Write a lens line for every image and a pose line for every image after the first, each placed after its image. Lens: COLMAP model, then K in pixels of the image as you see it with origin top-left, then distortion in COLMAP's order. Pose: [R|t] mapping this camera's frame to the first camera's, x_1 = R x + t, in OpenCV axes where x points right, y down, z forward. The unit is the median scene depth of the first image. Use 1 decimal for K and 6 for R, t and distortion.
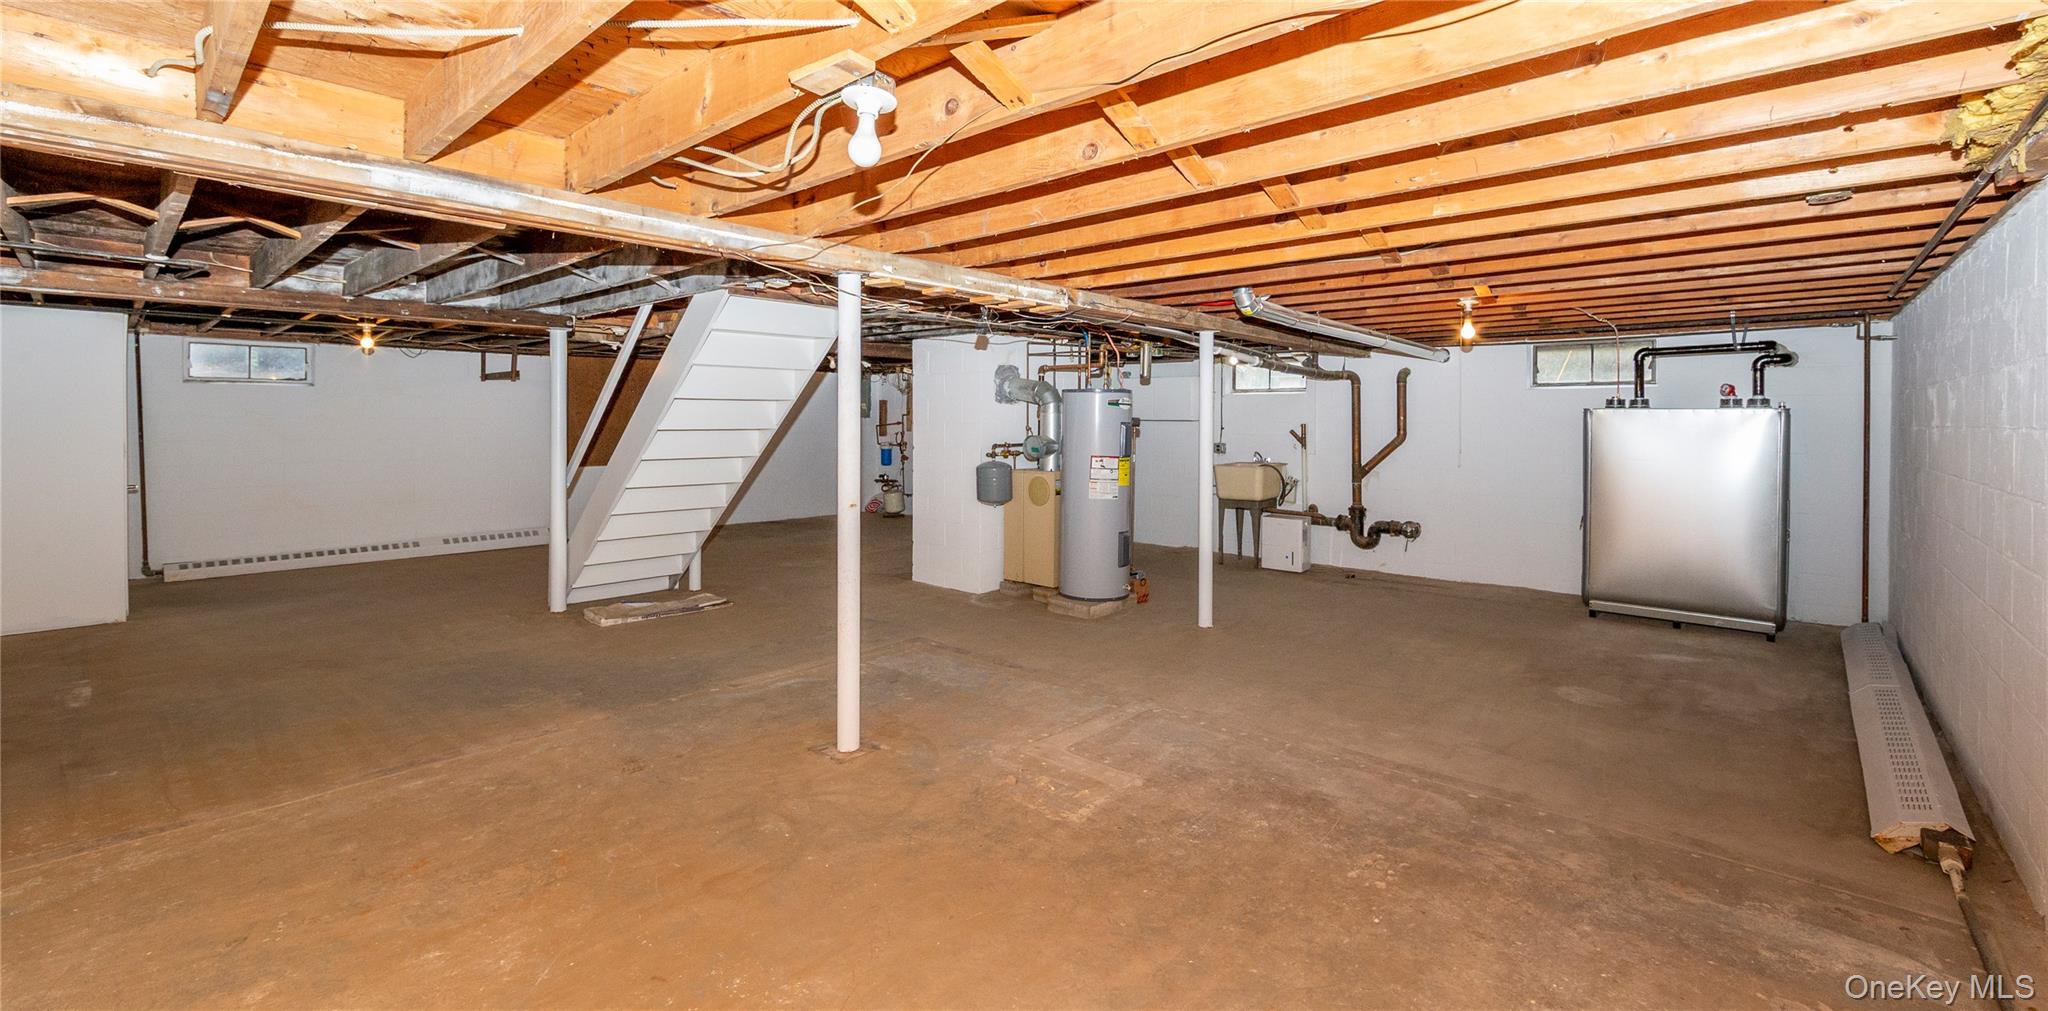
lens RADIAL K [[839.4, 0, 1082.5], [0, 839.4, 428.2], [0, 0, 1]] dist [0.000482, -0.000789]
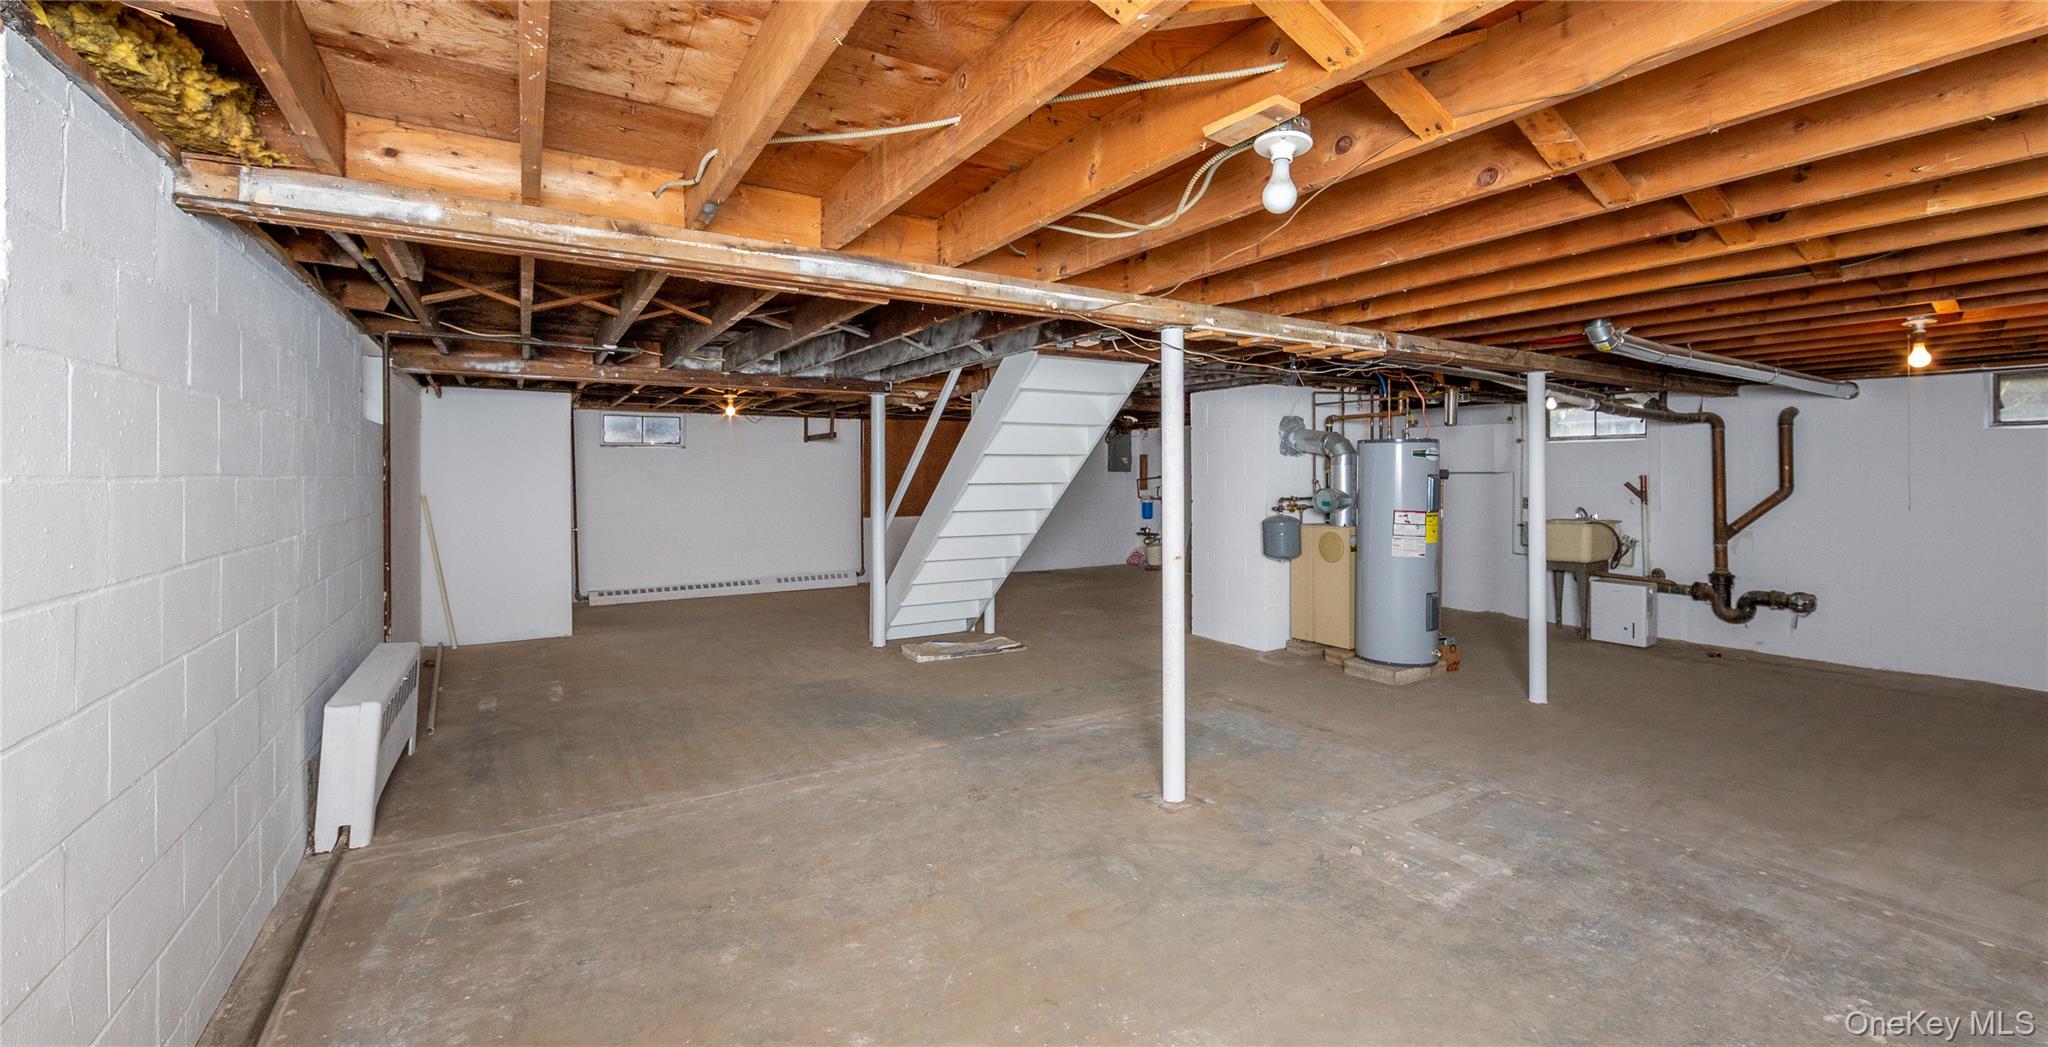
lens RADIAL K [[841.5, 0, 1063.7], [0, 841.5, 476.5], [0, 0, 1]] dist [-0.000946, -0.000230]
pose [[0.957454, -0.004643, -0.288549, -0.113413], [0.002510, 0.999967, -0.007761, 0.002263], [0.288576, 0.006706, 0.957434, -0.007672]]
